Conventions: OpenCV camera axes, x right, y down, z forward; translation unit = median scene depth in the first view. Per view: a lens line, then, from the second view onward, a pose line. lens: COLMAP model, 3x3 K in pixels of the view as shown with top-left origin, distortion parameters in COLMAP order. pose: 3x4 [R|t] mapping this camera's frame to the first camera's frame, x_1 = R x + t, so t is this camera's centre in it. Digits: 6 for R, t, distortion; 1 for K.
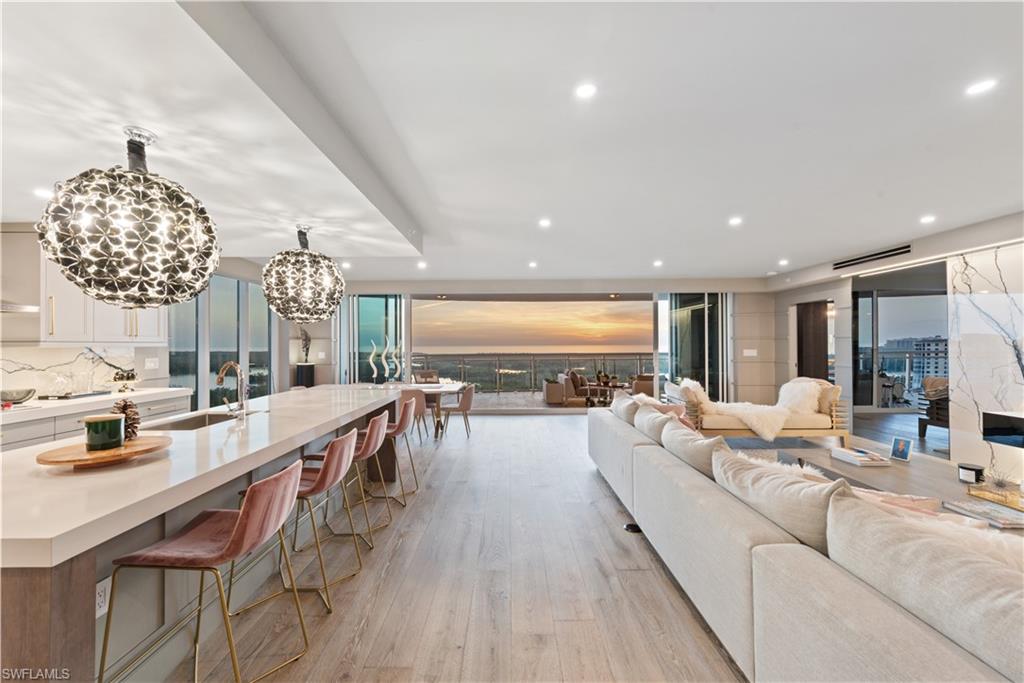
lens RADIAL K [[400.6, 0, 513.8], [0, 400.6, 342.3], [0, 0, 1]] dist [0.010639, -0.002707]
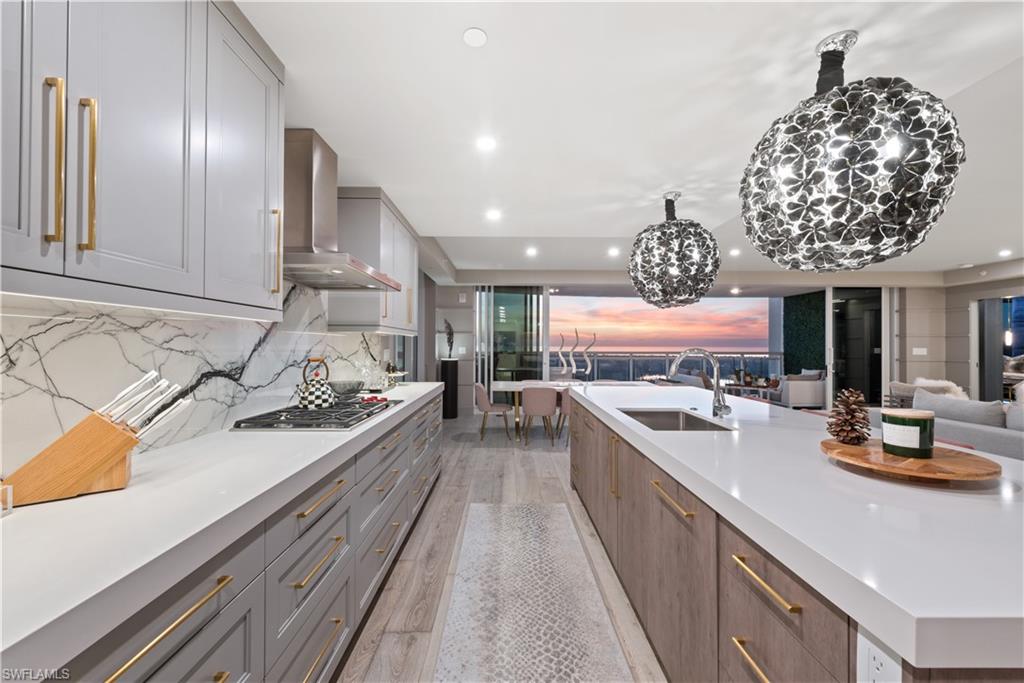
lens RADIAL K [[408.9, 0, 516.2], [0, 408.9, 340.6], [0, 0, 1]] dist [-0.000903, 0.000085]
pose [[0.999942, 0.008127, 0.007012, -0.903873], [-0.008098, 0.999959, -0.004136, 0.031834], [-0.007045, 0.004079, 0.999967, 0.137259]]
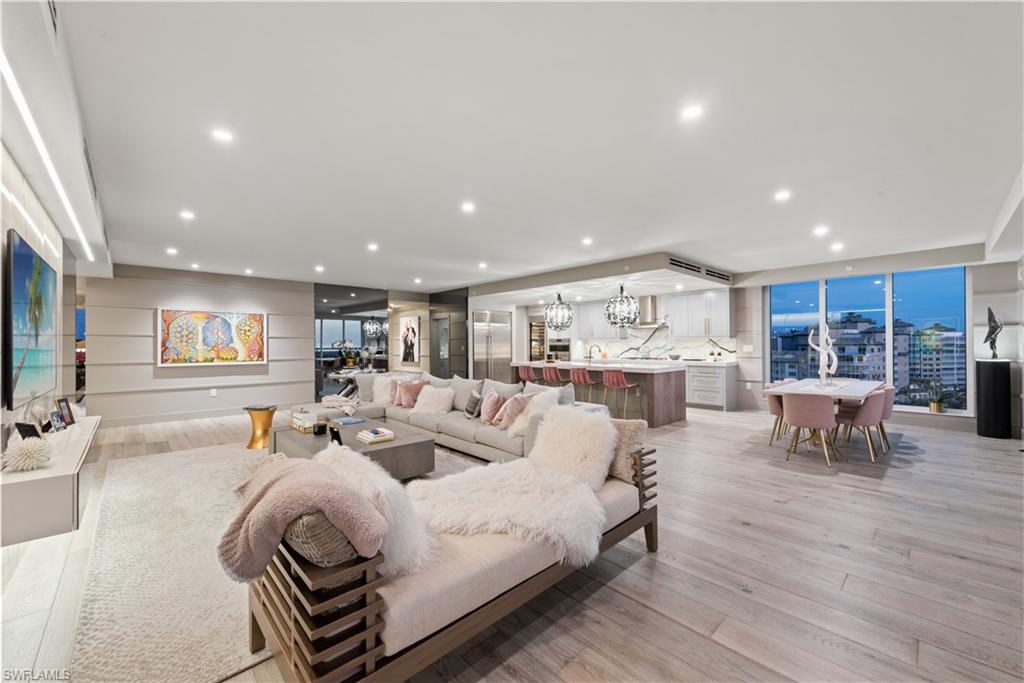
lens RADIAL K [[400.6, 0, 515.6], [0, 400.6, 340.0], [0, 0, 1]] dist [0.010639, -0.002707]
pose [[-0.712077, 0.003607, -0.702092, 1.472451], [0.014750, 0.999843, -0.009823, 0.028135], [0.701946, -0.017351, -0.712019, 2.225689]]
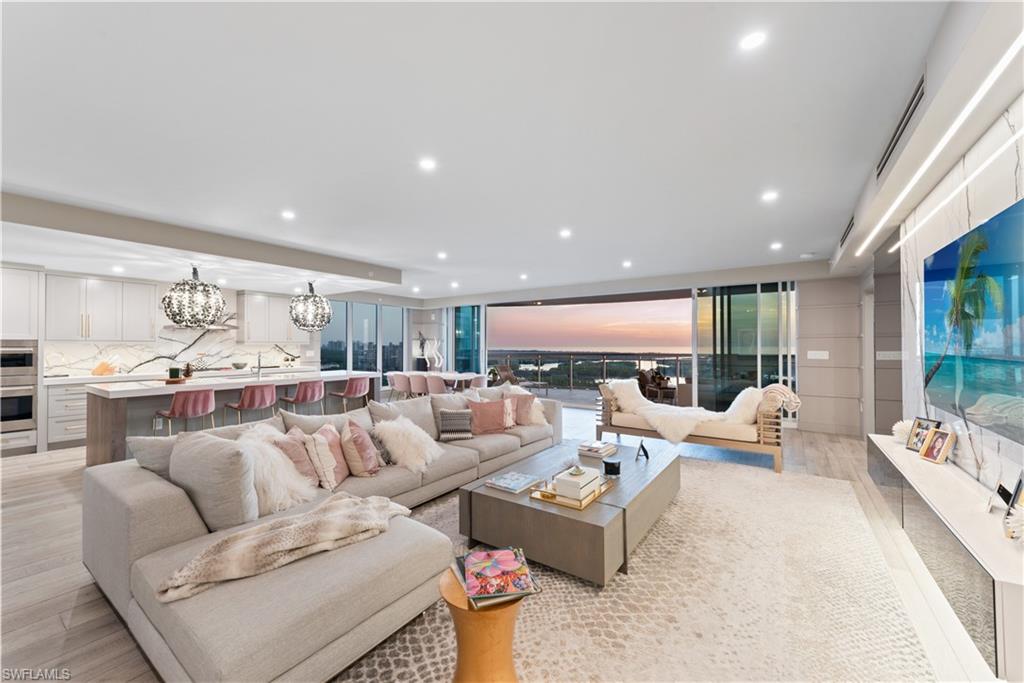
lens RADIAL K [[400.6, 0, 509.3], [0, 400.6, 343.7], [0, 0, 1]] dist [0.010639, -0.002707]
pose [[0.818696, 0.000769, -0.574227, 1.374547], [0.000579, 0.999997, 0.002165, 0.004012], [0.574227, -0.002105, 0.818693, 0.000985]]
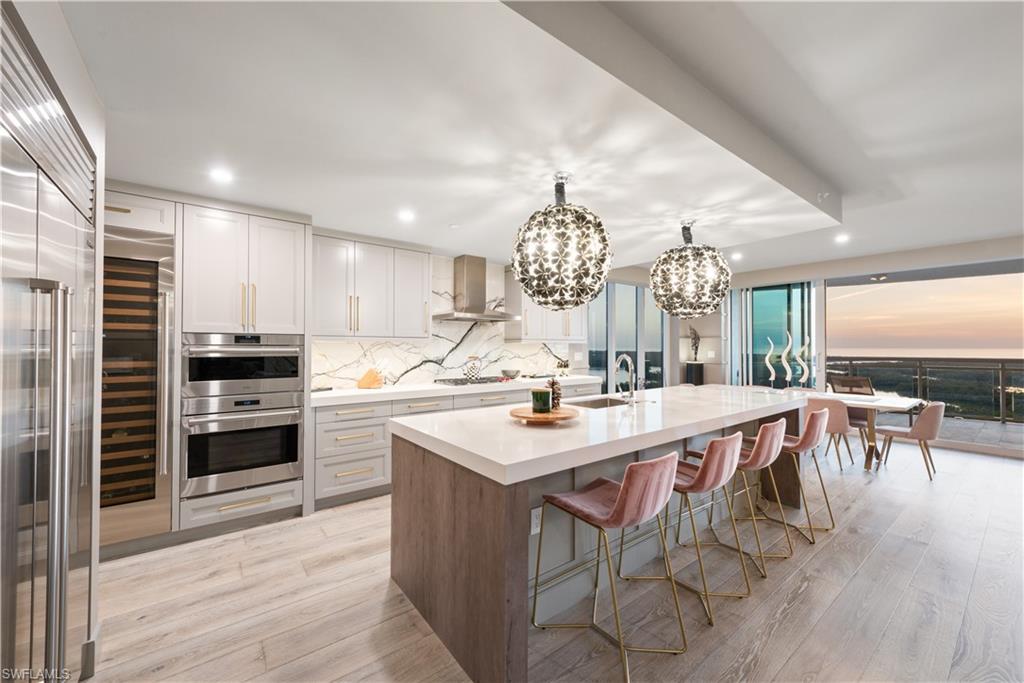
lens RADIAL K [[400.6, 0, 505.6], [0, 400.6, 343.1], [0, 0, 1]] dist [0.010639, -0.002707]
pose [[0.600394, -0.002217, -0.799702, 0.002499], [0.001906, 0.999997, -0.001341, 0.014632], [0.799702, -0.000719, 0.600396, 0.042650]]
